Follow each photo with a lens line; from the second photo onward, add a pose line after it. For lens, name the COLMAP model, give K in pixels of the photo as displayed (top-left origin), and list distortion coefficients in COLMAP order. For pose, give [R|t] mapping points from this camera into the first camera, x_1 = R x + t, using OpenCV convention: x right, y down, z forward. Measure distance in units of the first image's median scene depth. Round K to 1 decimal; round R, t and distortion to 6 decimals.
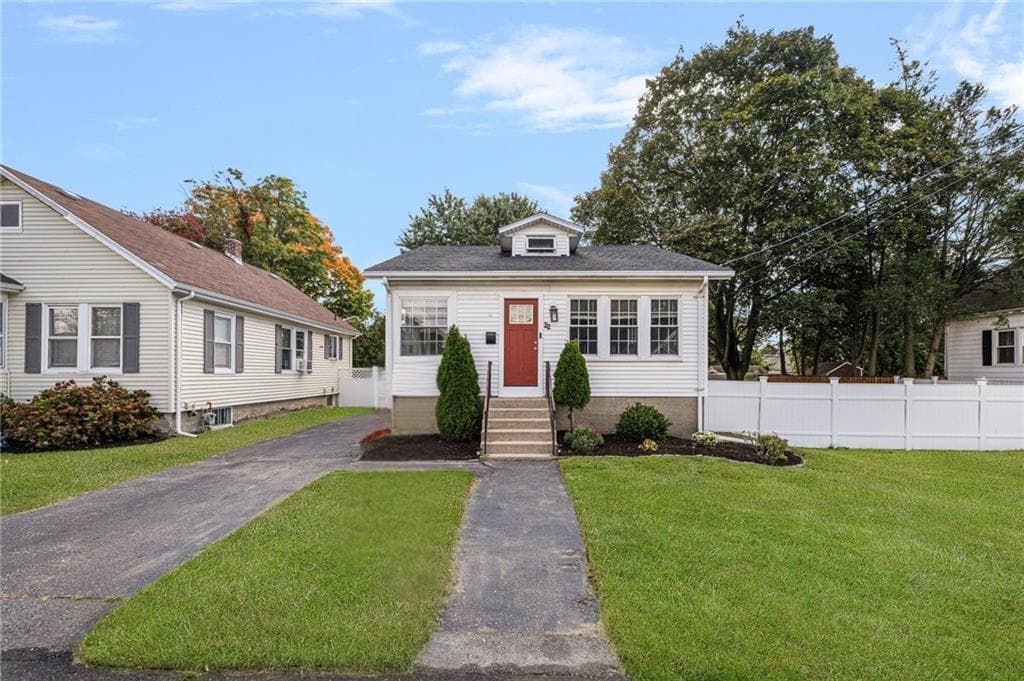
lens RADIAL K [[446.2, 0, 513.3], [0, 446.2, 373.1], [0, 0, 1]] dist [-0.000276, -0.000069]
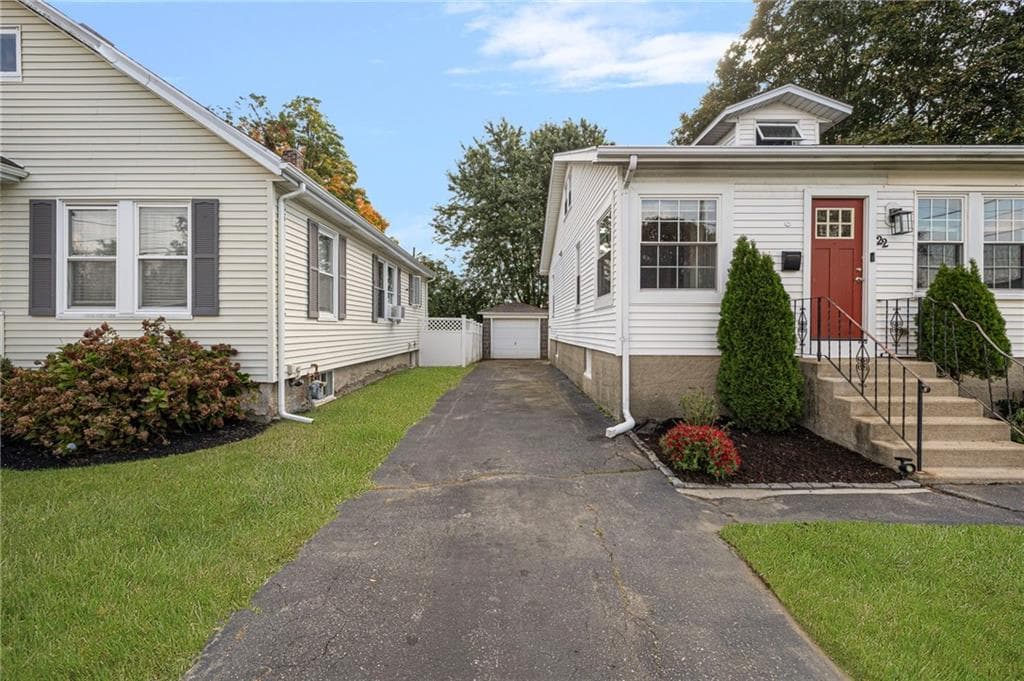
lens RADIAL K [[442.6, 0, 508.6], [0, 442.6, 333.5], [0, 0, 1]] dist [0.000040, -0.000053]
pose [[0.999995, 0.002680, 0.001468, -0.437665], [-0.002698, 0.999917, 0.012625, 0.013707], [-0.001434, -0.012629, 0.999919, 0.391667]]
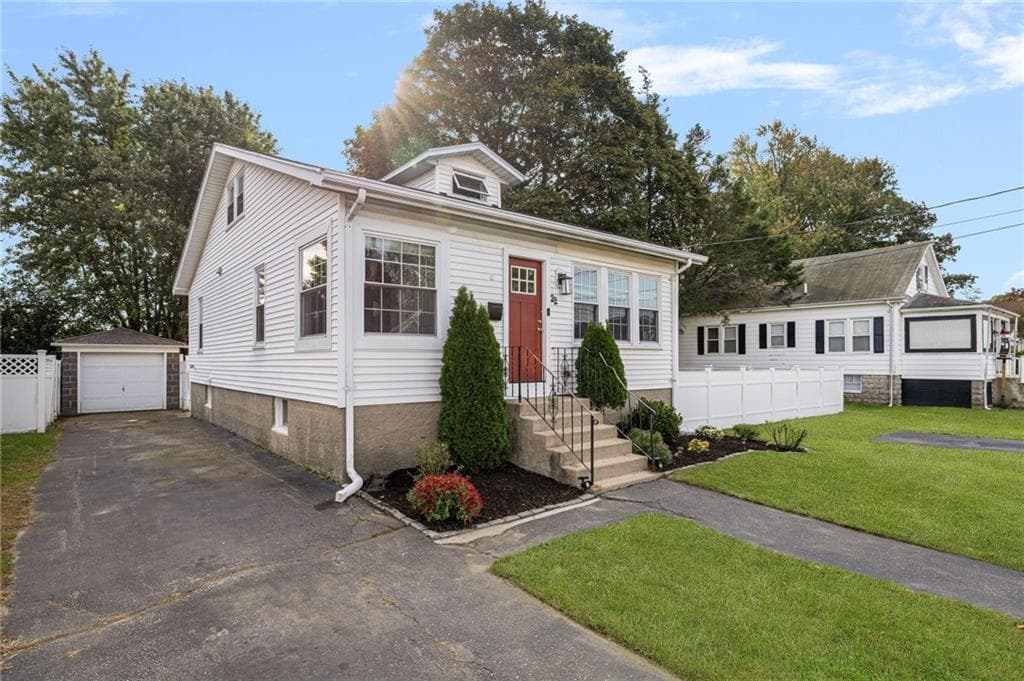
lens RADIAL K [[527.9, 0, 512.2], [0, 527.9, 356.5], [0, 0, 1]] dist [-0.004586, -0.000677]
pose [[0.765777, 0.002529, 0.643101, -0.539906], [0.002408, 0.999974, -0.006799, -0.005763], [-0.643101, 0.006756, 0.765751, 0.375377]]
